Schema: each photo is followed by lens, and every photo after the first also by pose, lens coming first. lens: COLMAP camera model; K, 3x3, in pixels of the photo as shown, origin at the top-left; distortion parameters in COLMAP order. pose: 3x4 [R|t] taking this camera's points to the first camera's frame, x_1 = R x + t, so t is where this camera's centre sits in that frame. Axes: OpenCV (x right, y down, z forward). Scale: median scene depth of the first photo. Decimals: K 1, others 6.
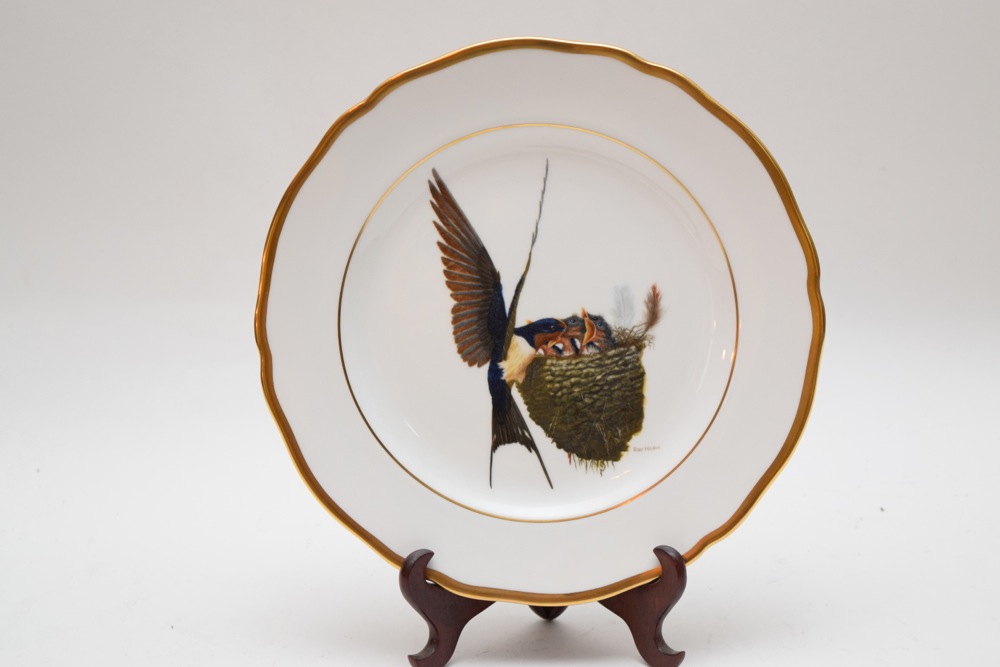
lens RADIAL K [[2264.8, 0, 500.0], [0, 2264.8, 333.5], [0, 0, 1]] dist [0.086036, 0.117461]
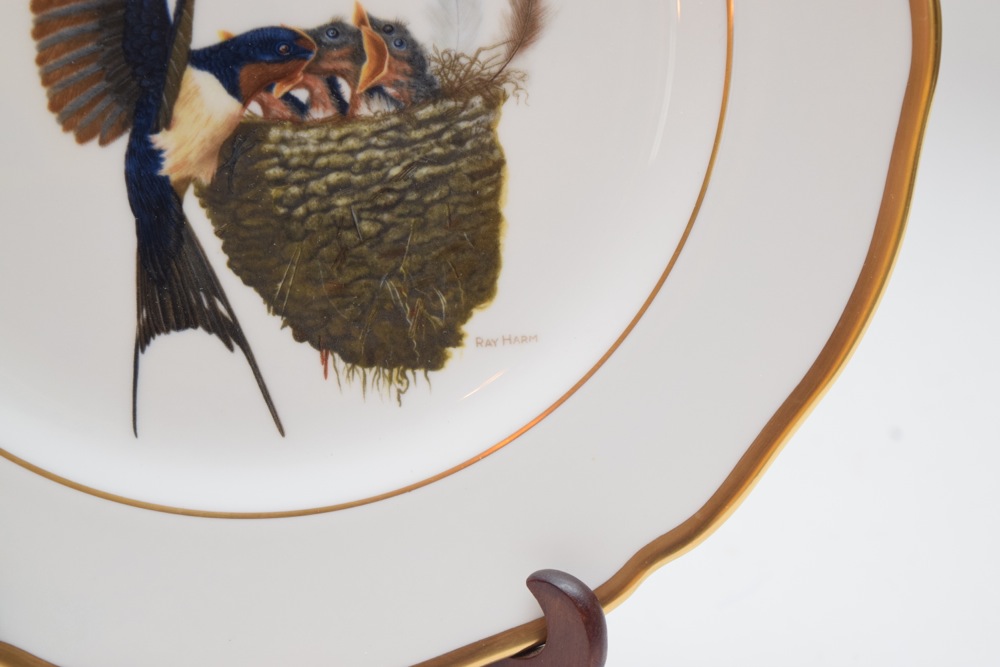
lens RADIAL K [[2264.8, 0, 500.0], [0, 2264.8, 333.5], [0, 0, 1]] dist [0.086036, 0.117461]
pose [[0.987563, -0.008618, 0.156989, -0.003149], [-0.004270, 0.996658, 0.081571, 0.014941], [-0.157167, -0.081227, 0.984226, 0.582892]]
